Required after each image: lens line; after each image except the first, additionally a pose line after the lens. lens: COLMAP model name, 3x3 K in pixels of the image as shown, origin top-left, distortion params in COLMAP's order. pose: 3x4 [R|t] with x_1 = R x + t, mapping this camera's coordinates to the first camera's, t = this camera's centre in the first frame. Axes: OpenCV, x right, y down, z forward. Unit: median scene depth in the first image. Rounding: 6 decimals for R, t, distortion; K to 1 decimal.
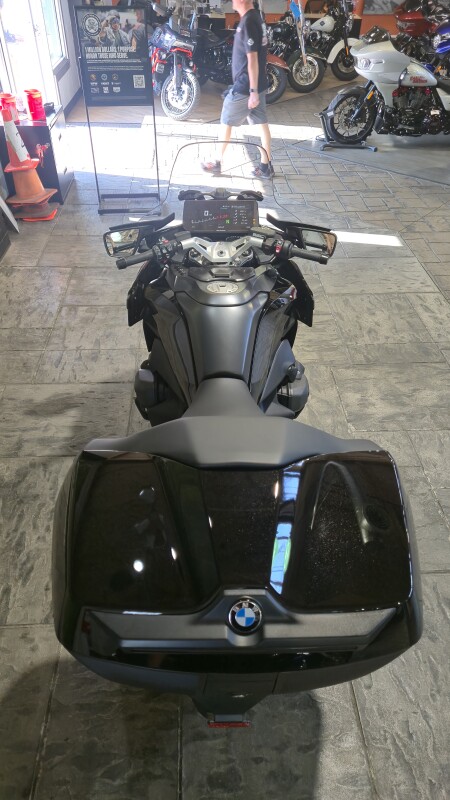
lens RADIAL K [[534.2, 0, 225.0], [0, 534.2, 400.0], [0, 0, 1]] dist [0.060298, -0.048539]
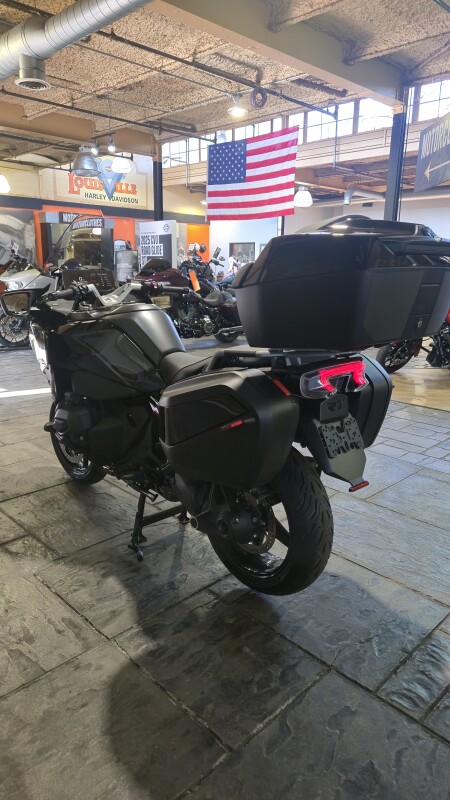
lens RADIAL K [[538.0, 0, 221.8], [0, 538.0, 397.8], [0, 0, 1]] dist [0.064167, -0.052129]
pose [[0.751022, -0.163044, 0.639830, -0.296478], [0.426960, 0.859096, -0.282241, 0.180544], [-0.503658, 0.485151, 0.714813, 0.033353]]
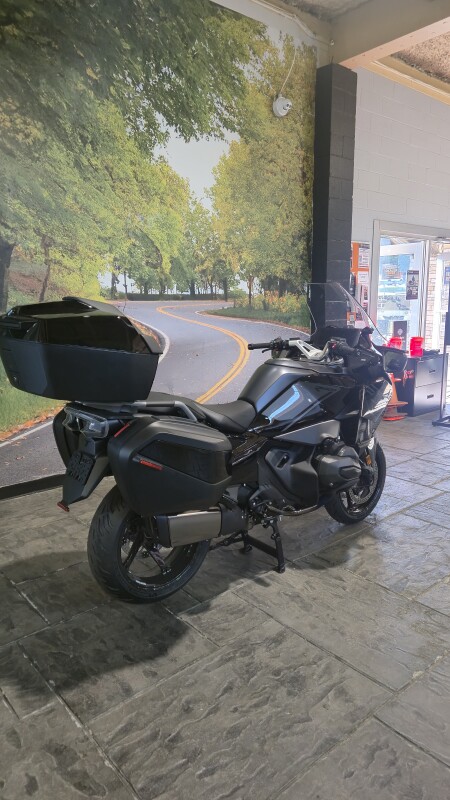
lens RADIAL K [[534.2, 0, 225.0], [0, 534.2, 400.0], [0, 0, 1]] dist [0.060298, -0.048539]
pose [[0.608087, 0.122173, -0.784413, 0.437922], [-0.498642, 0.827631, -0.257649, 0.141290], [0.617727, 0.547815, 0.564192, 0.054683]]
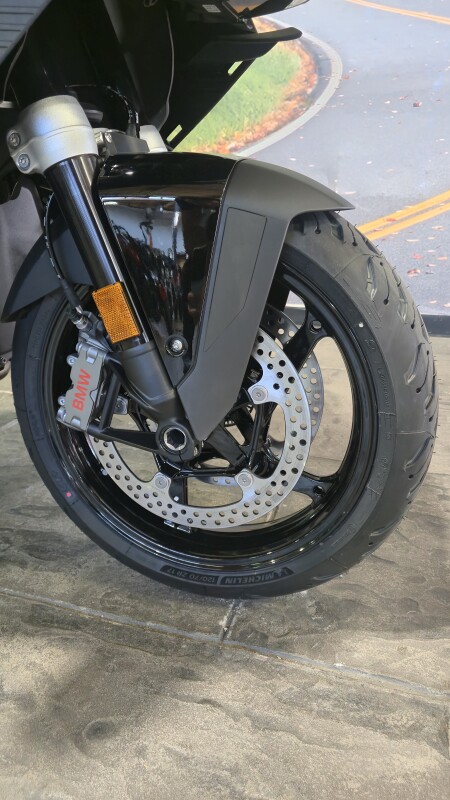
lens RADIAL K [[546.4, 0, 221.5], [0, 546.4, 394.4], [0, 0, 1]] dist [0.057612, -0.058306]
pose [[-0.344577, 0.299543, -0.889686, 0.134668], [-0.620947, 0.638053, 0.455316, -0.124126], [0.704053, 0.709339, -0.033858, 0.629890]]
